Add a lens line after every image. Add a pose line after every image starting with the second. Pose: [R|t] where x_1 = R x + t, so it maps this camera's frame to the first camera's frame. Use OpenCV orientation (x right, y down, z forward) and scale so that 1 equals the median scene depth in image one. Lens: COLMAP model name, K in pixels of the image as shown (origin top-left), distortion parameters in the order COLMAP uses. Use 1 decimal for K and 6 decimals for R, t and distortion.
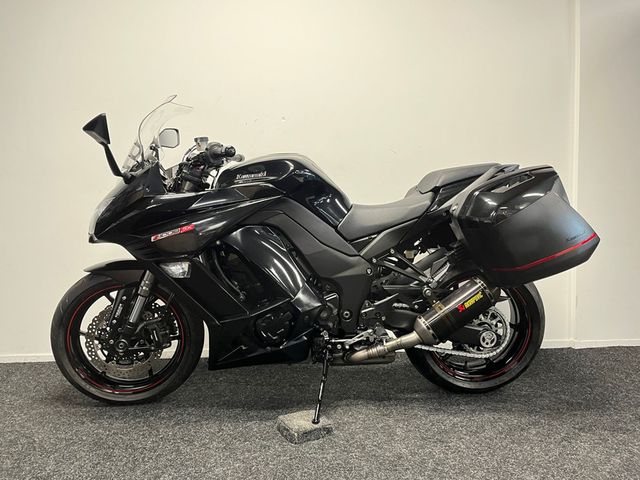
lens RADIAL K [[490.0, 0, 318.3], [0, 490.0, 238.7], [0, 0, 1]] dist [0.068258, -0.088524]
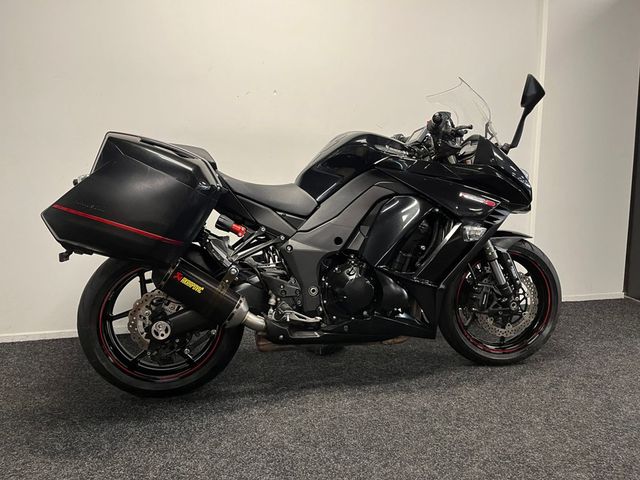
lens RADIAL K [[490.0, 0, 320.1], [0, 490.0, 241.0], [0, 0, 1]] dist [0.068258, -0.088524]
pose [[0.987328, -0.018399, 0.157623, -0.202108], [0.004008, 0.995831, 0.091131, -0.044744], [-0.158643, -0.089344, 0.983285, -0.041104]]
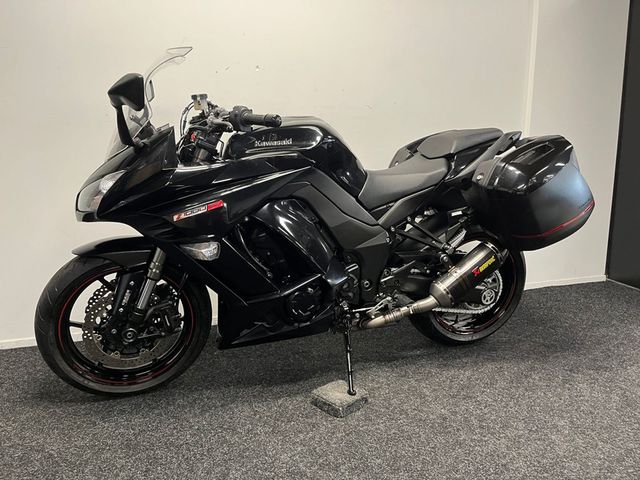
lens RADIAL K [[490.0, 0, 321.8], [0, 490.0, 242.0], [0, 0, 1]] dist [0.068258, -0.088524]
pose [[0.967102, -0.045644, 0.250262, -0.275672], [0.011581, 0.990651, 0.135926, -0.066634], [-0.254126, -0.128556, 0.958589, 0.078884]]
